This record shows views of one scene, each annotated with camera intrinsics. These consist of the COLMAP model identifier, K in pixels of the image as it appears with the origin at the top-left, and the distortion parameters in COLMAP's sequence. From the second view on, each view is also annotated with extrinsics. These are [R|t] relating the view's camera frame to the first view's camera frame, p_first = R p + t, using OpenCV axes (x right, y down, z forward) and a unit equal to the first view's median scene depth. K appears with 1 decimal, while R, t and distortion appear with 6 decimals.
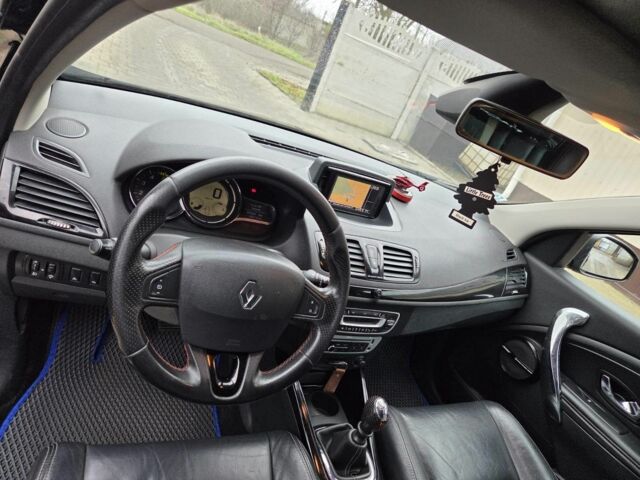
lens RADIAL K [[434.0, 0, 320.0], [0, 434.0, 240.0], [0, 0, 1]] dist [0.046697, -0.036042]
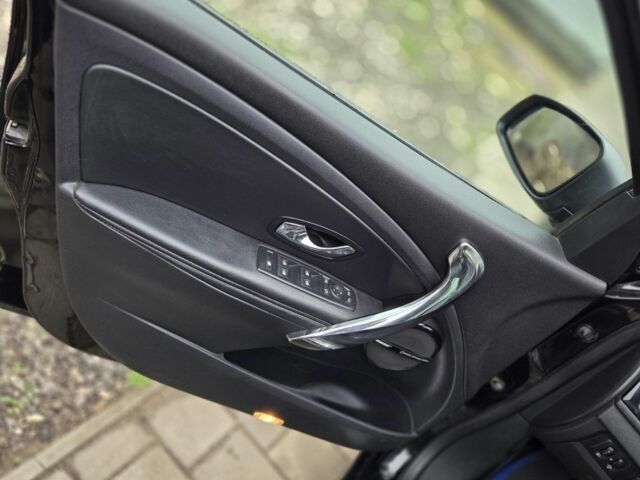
lens RADIAL K [[558.6, 0, 318.1], [0, 558.6, 243.0], [0, 0, 1]] dist [0.069430, -0.090704]
pose [[0.604892, 0.473203, -0.640457, -0.281251], [-0.585740, 0.809264, 0.044713, 0.001950], [0.539457, 0.348095, 0.766691, -0.319964]]
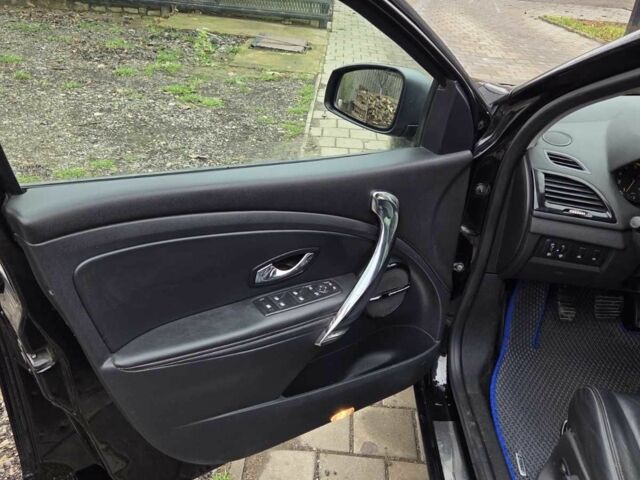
lens RADIAL K [[558.6, 0, 318.1], [0, 558.6, 243.0], [0, 0, 1]] dist [0.069430, -0.090704]
pose [[0.857716, -0.091823, -0.505858, -0.249568], [0.083718, 0.995734, -0.038795, 0.032771], [0.507262, -0.009075, 0.861744, -0.503118]]
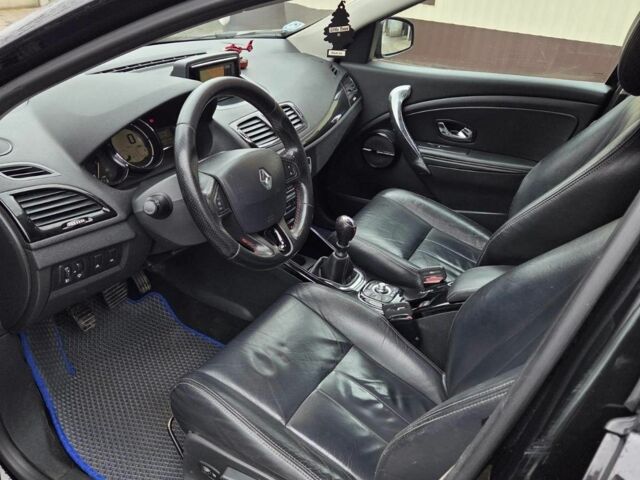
lens RADIAL K [[558.6, 0, 318.1], [0, 558.6, 243.0], [0, 0, 1]] dist [0.069430, -0.090704]
pose [[0.748829, -0.562836, 0.349958, -0.398191], [0.469215, 0.823133, 0.319828, -0.095663], [-0.468072, -0.075291, 0.880477, -0.306765]]
